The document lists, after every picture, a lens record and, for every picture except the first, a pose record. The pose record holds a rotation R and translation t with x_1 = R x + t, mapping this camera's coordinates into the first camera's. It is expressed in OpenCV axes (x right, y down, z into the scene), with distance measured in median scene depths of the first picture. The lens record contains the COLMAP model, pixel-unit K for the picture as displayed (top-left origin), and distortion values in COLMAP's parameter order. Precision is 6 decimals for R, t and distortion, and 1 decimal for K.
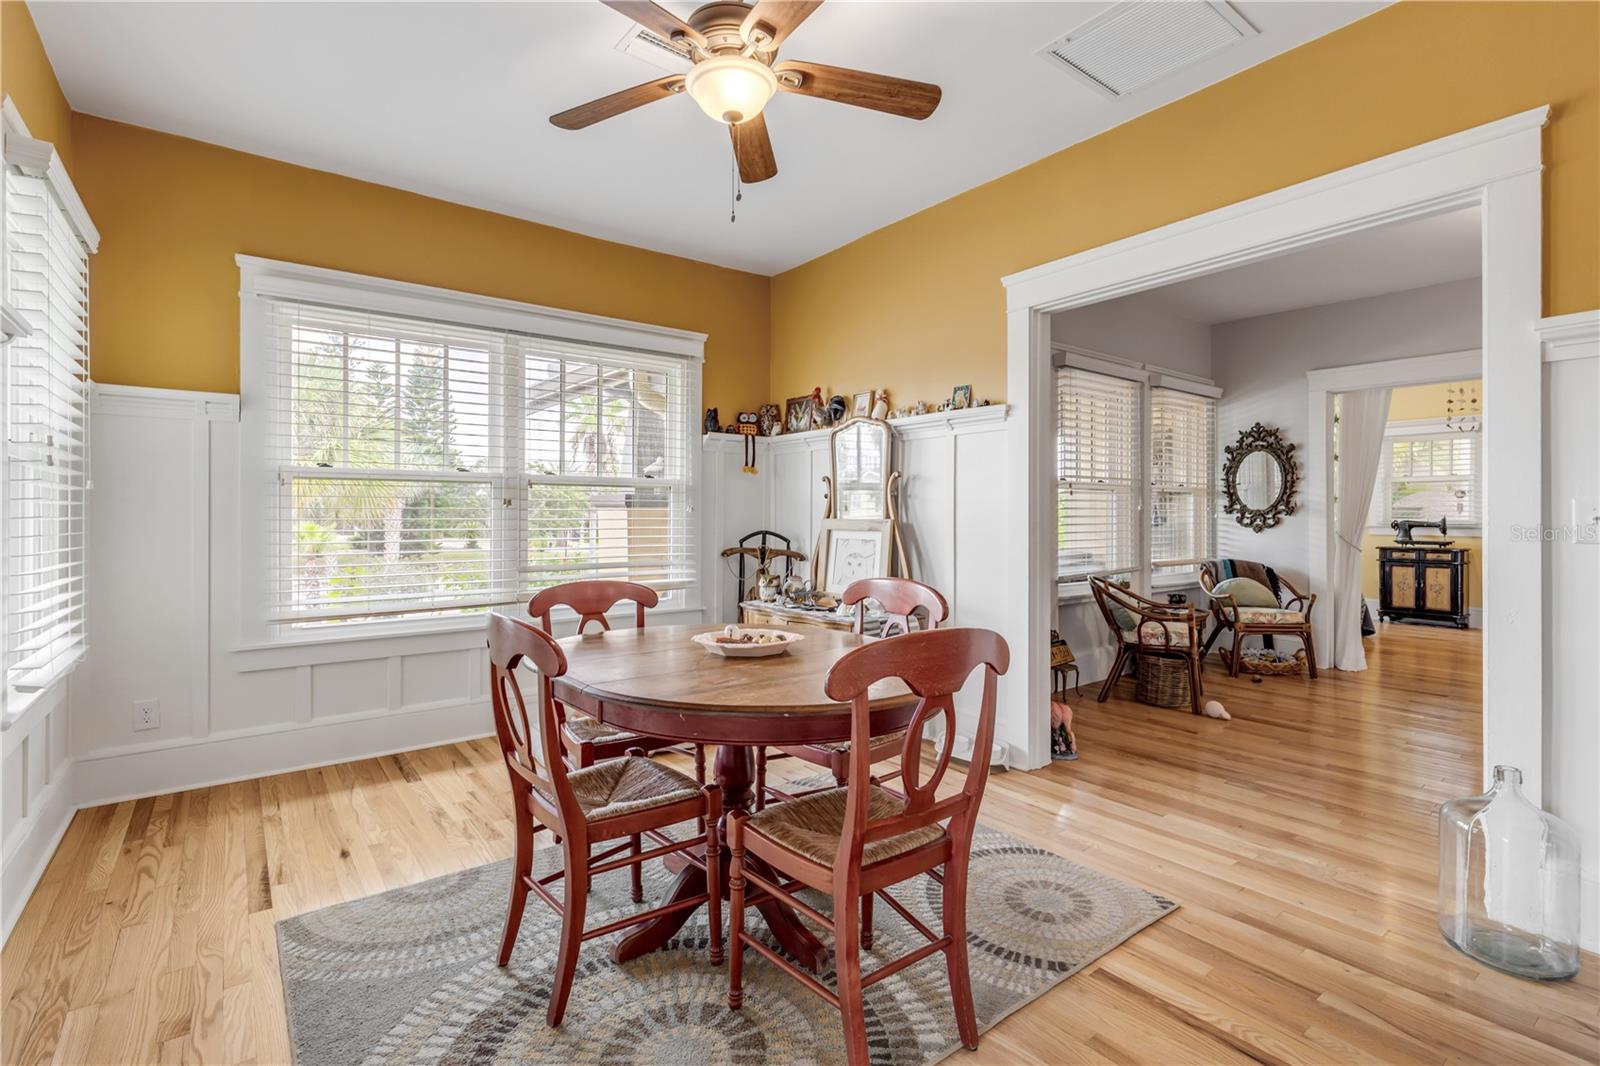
lens RADIAL K [[741.5, 0, 800.3], [0, 741.5, 515.8], [0, 0, 1]] dist [0.001465, -0.000033]
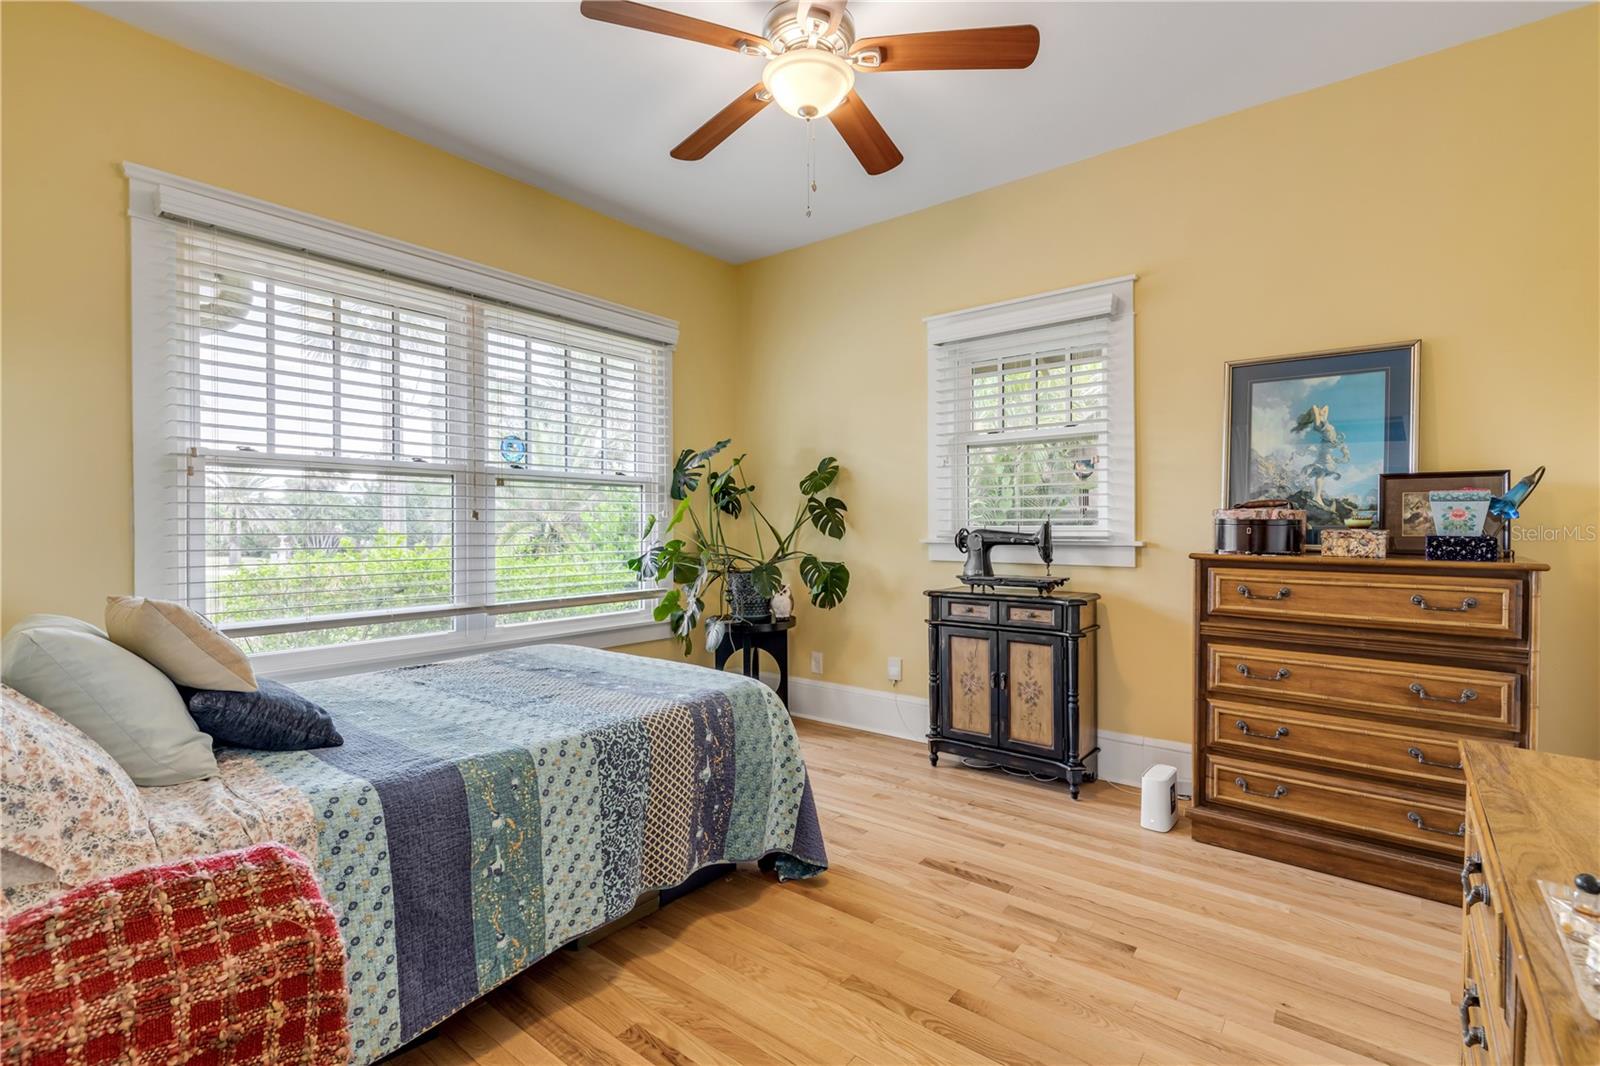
lens RADIAL K [[732.0, 0, 803.8], [0, 732.0, 526.2], [0, 0, 1]] dist [0.010001, -0.000587]
pose [[0.969701, -0.005120, 0.244240, 0.622735], [0.005365, 0.999986, -0.000337, 0.004020], [-0.244235, 0.001637, 0.969715, 0.621412]]
